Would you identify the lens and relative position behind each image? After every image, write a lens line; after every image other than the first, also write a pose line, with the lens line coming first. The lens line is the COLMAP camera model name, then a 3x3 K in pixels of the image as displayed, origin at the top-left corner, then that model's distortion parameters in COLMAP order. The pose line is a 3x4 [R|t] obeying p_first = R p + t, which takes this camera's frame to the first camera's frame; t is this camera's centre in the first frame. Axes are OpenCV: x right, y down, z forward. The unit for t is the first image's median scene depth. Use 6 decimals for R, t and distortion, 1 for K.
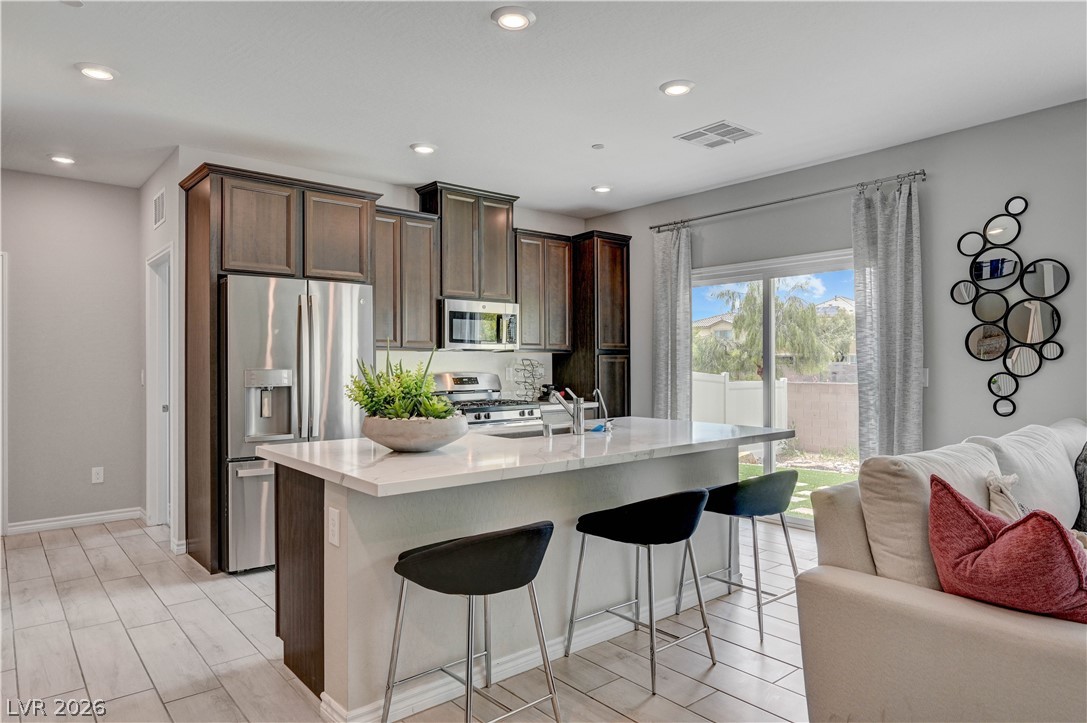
lens RADIAL K [[663.3, 0, 545.4], [0, 663.3, 360.9], [0, 0, 1]] dist [-0.003594, 0.001009]
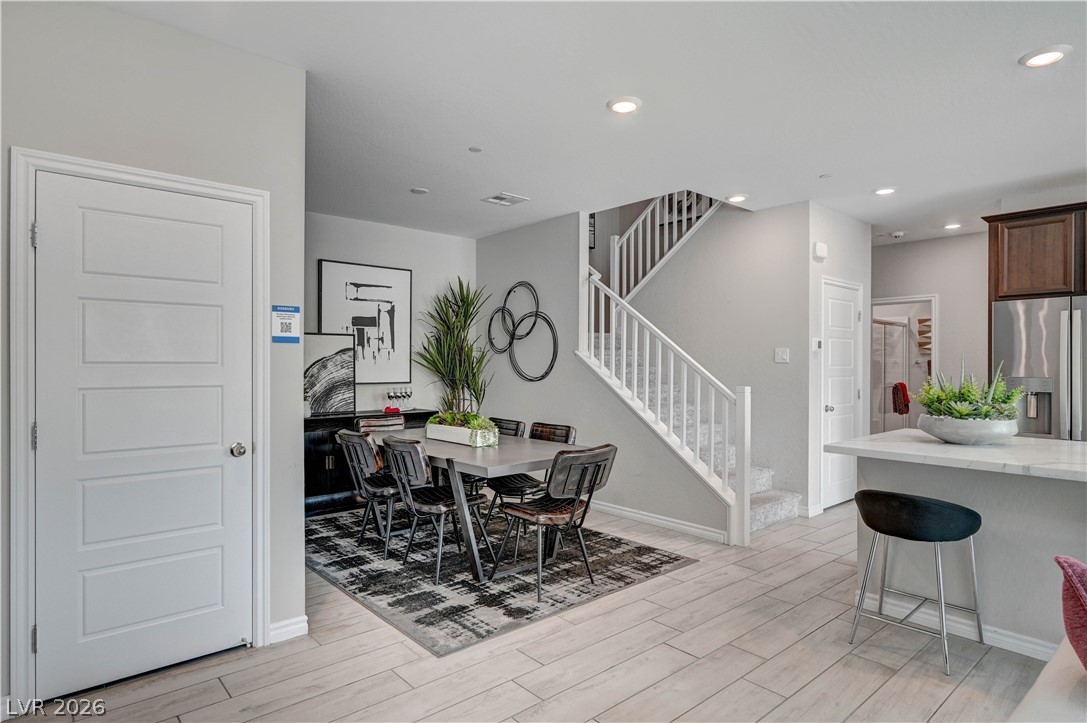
lens RADIAL K [[601.5, 0, 546.9], [0, 601.5, 363.8], [0, 0, 1]] dist [-0.001276, -0.000182]
pose [[0.020011, 0.002330, -0.999797, 0.626701], [0.000790, 0.999997, 0.002346, -0.014137], [0.999799, -0.000837, 0.020010, 0.115881]]
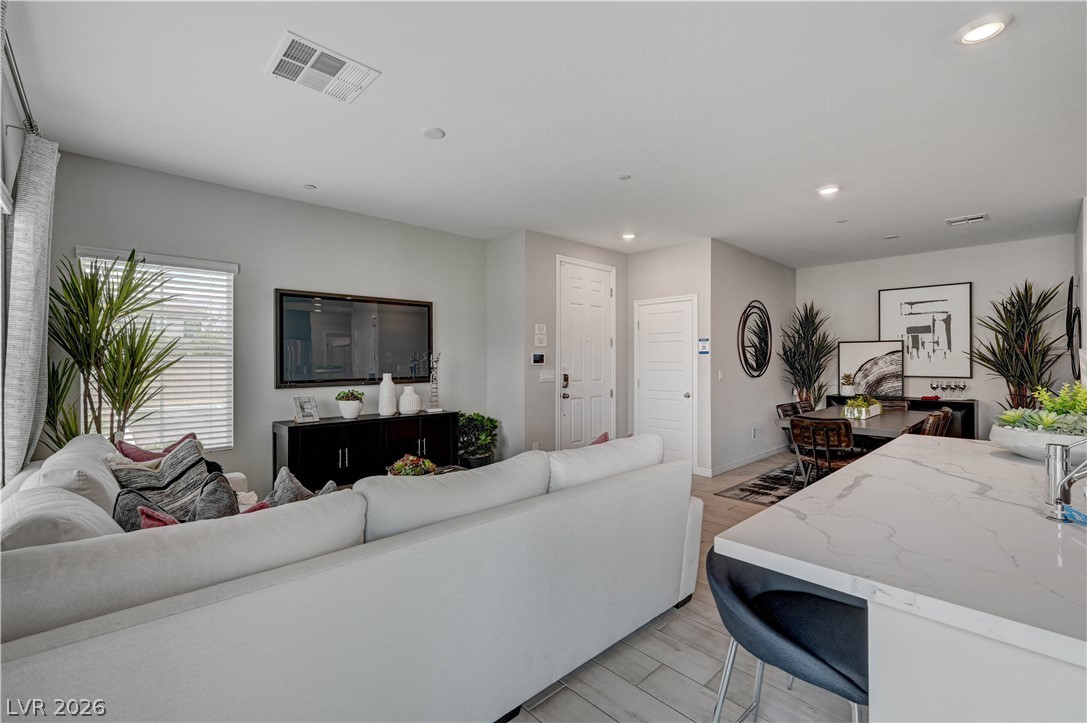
lens RADIAL K [[472.6, 0, 546.6], [0, 472.6, 355.7], [0, 0, 1]] dist [-0.000309, 0.000126]
pose [[-0.998373, 0.003561, -0.056912, 0.441031], [0.004147, 0.999940, -0.010182, -0.020054], [0.056872, -0.010402, -0.998327, 1.136870]]
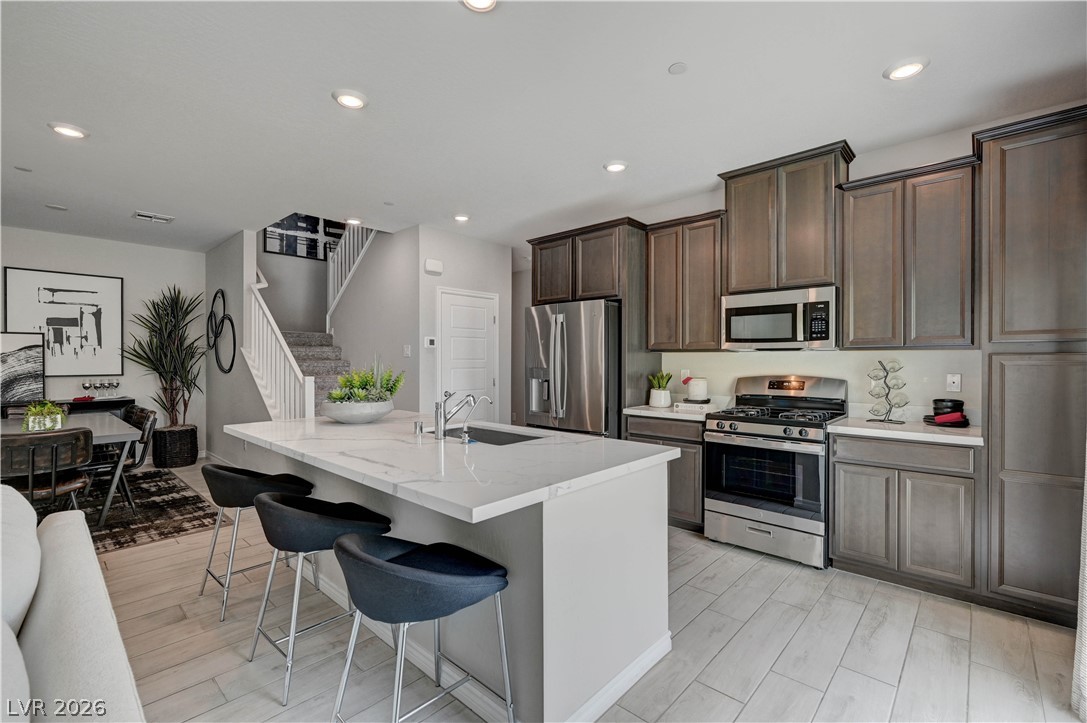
lens RADIAL K [[475.1, 0, 543.5], [0, 475.1, 361.5], [0, 0, 1]] dist [-0.001618, -0.000327]
pose [[0.121732, 0.007139, -0.992537, 0.632296], [0.003518, 0.999965, 0.007624, -0.009160], [0.992557, -0.004419, 0.121703, 0.860885]]
